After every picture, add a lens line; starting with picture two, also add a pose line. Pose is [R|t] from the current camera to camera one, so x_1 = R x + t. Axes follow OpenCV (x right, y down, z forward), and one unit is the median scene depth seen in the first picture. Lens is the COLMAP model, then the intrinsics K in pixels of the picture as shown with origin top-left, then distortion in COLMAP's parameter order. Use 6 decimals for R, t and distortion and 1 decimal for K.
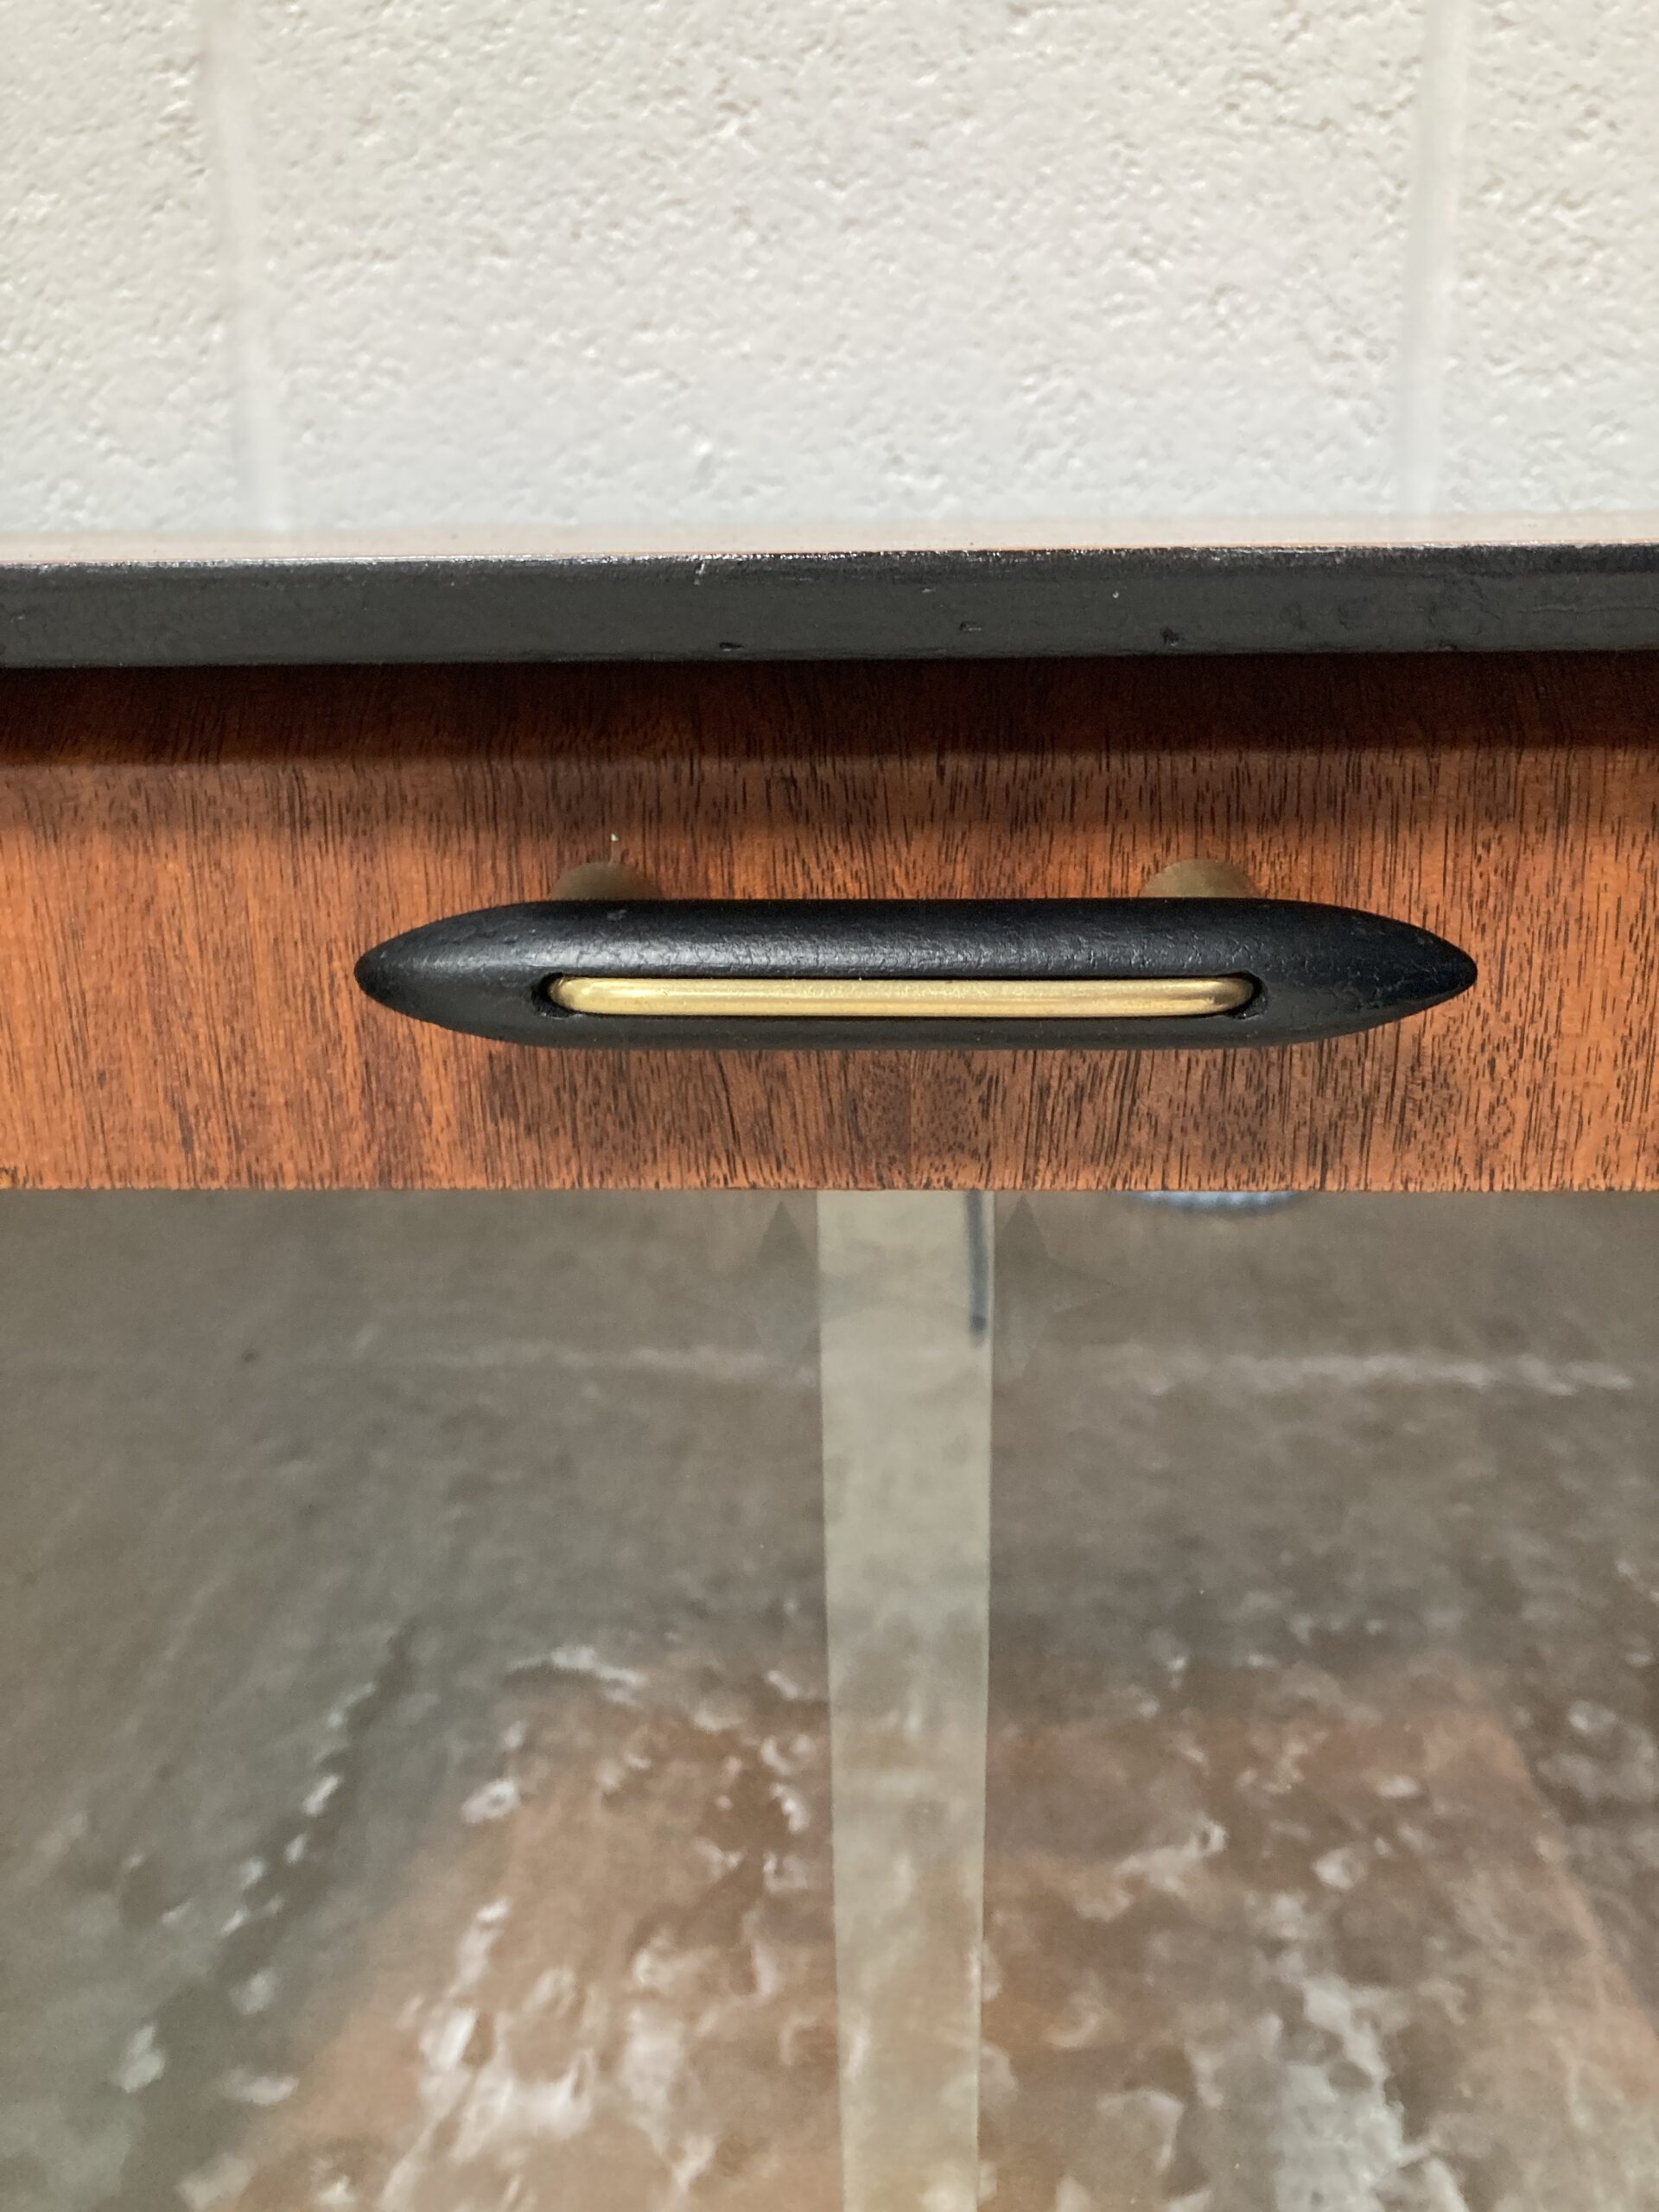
lens RADIAL K [[1928.1, 0, 809.1], [0, 1928.1, 1113.7], [0, 0, 1]] dist [0.033136, -0.050768]
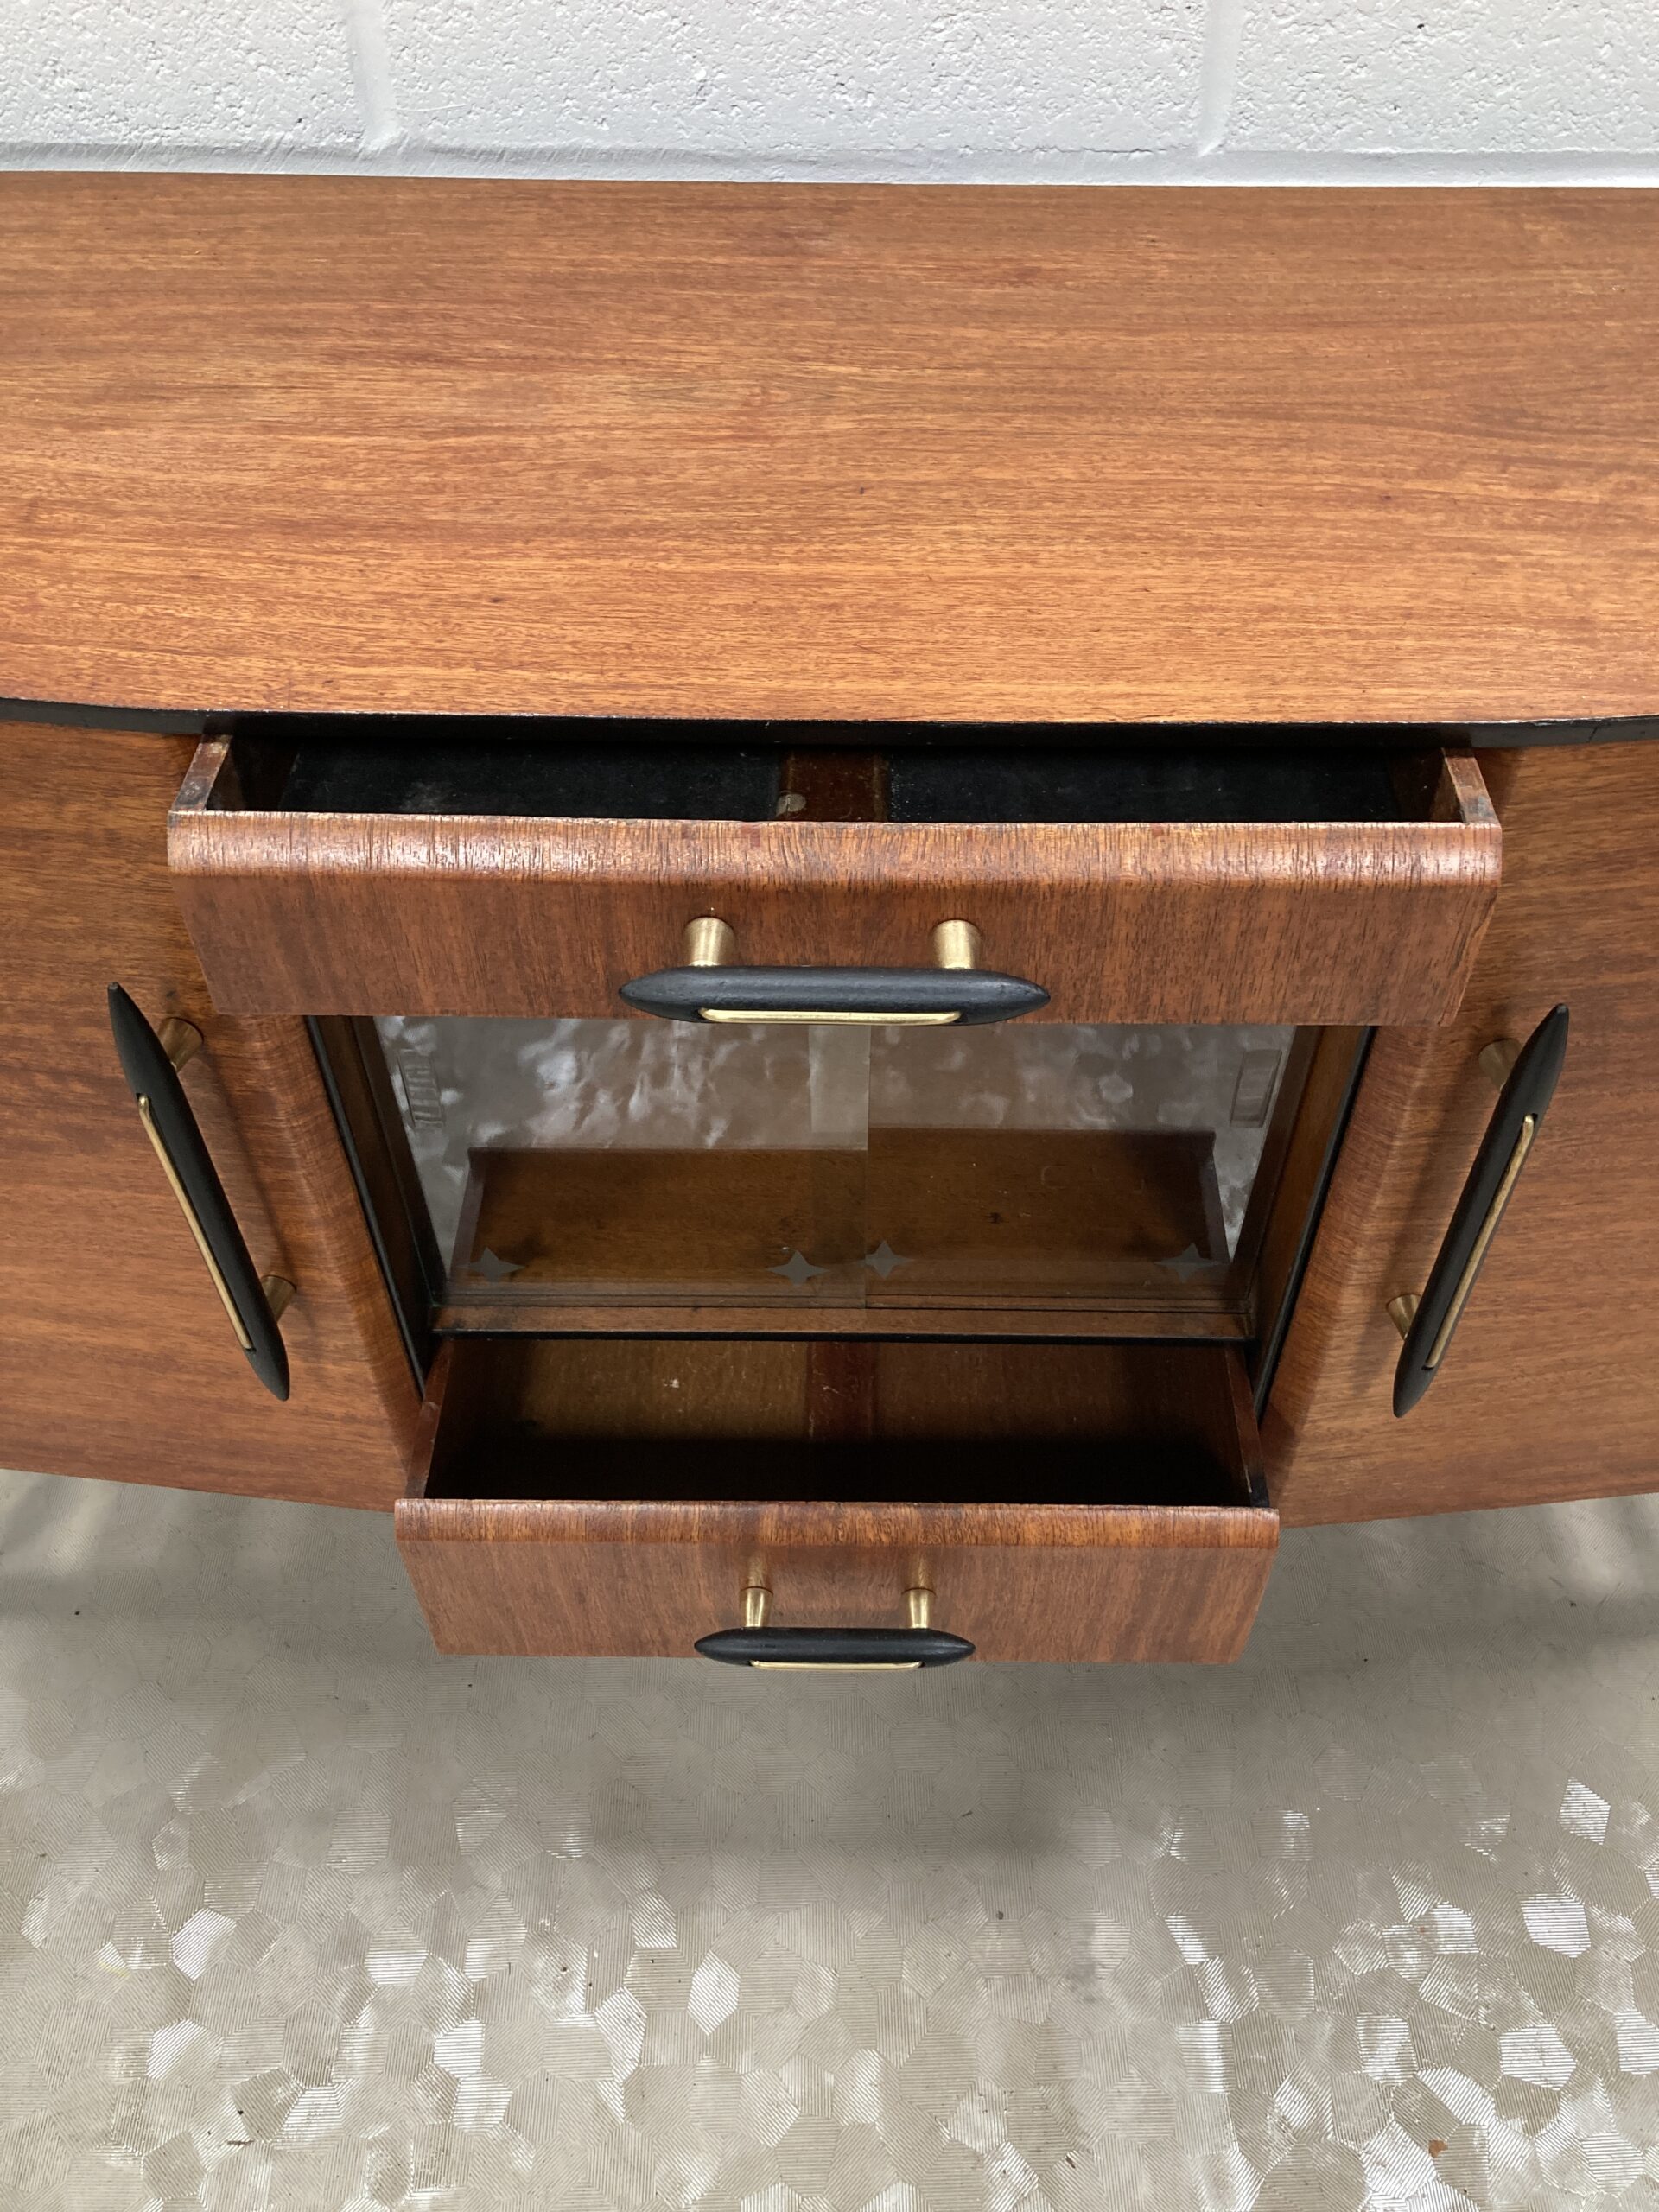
lens RADIAL K [[1875.3, 0, 848.6], [0, 1875.3, 1140.3], [0, 0, 1]] dist [-0.018599, -0.004915]
pose [[0.999014, -0.016767, 0.041115, -0.017523], [-0.006625, 0.859317, 0.511400, -0.382636], [-0.043906, -0.511168, 0.858358, -0.534635]]
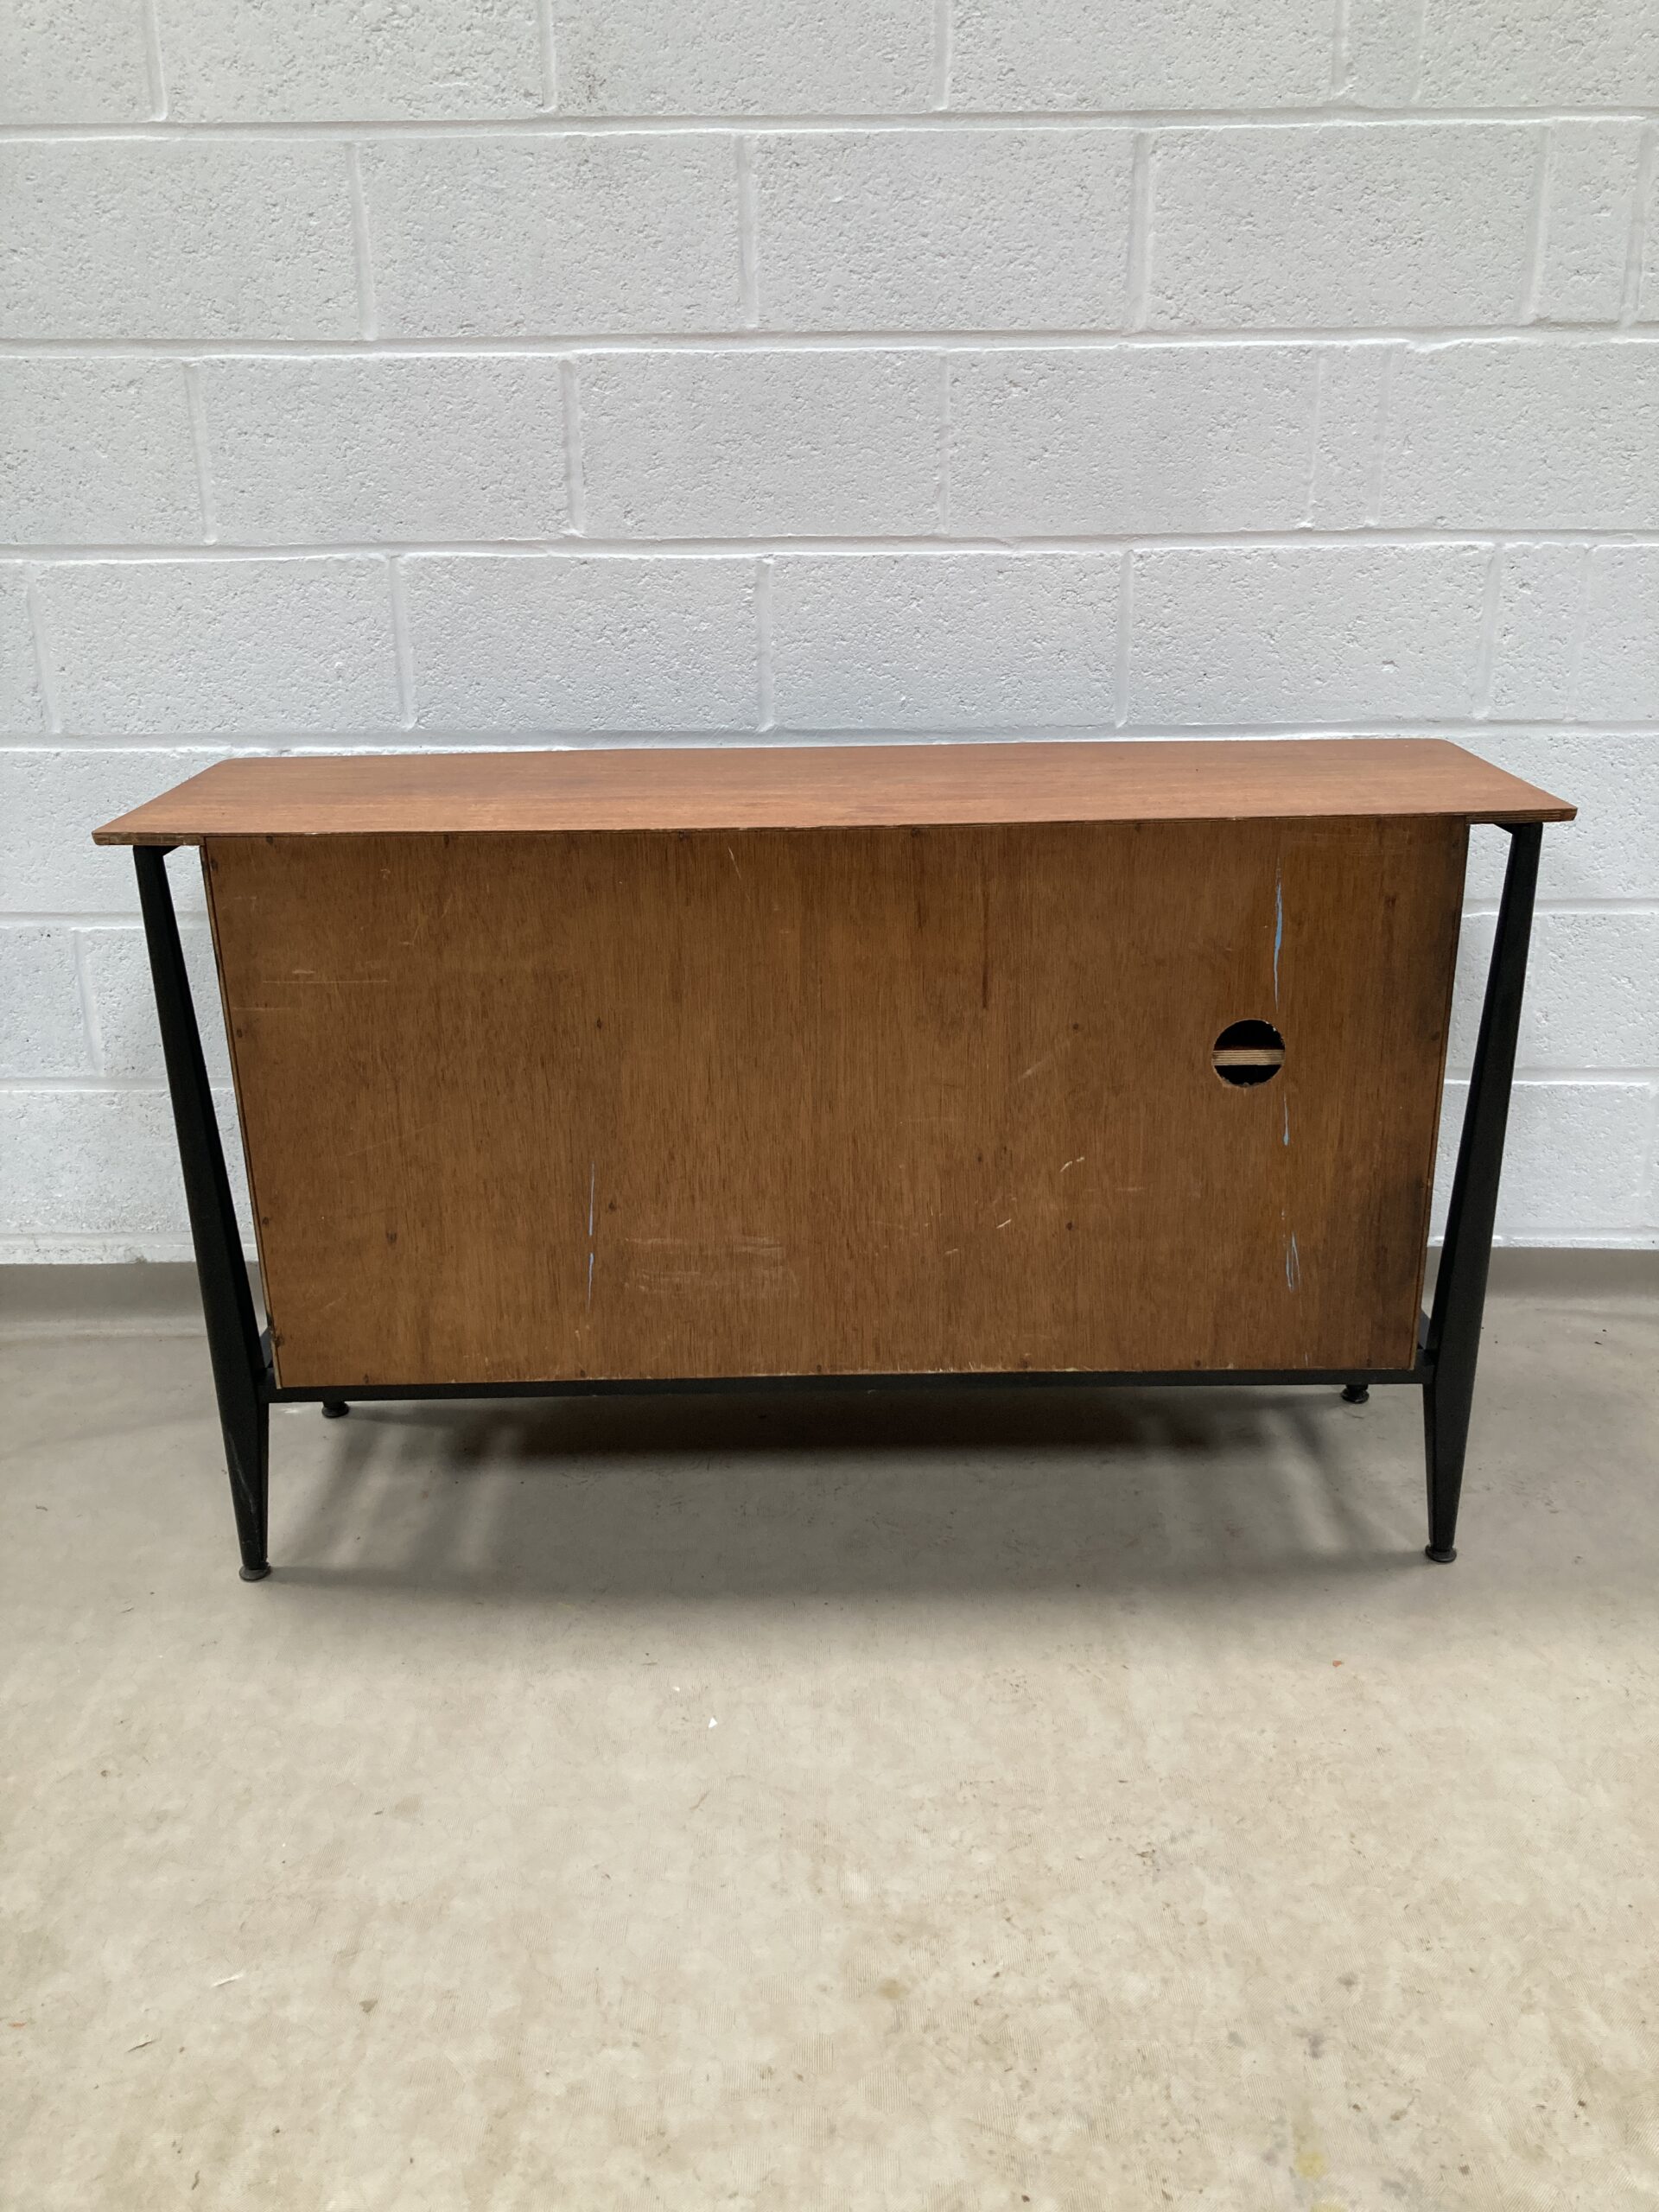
lens RADIAL K [[1820.2, 0, 829.5], [0, 1820.2, 1106.0], [0, 0, 1]] dist [0.028512, -0.003909]
pose [[0.999805, -0.007203, 0.018404, -0.250488], [0.006047, 0.998053, 0.062078, 0.158567], [-0.018815, -0.061955, 0.997902, -2.186695]]
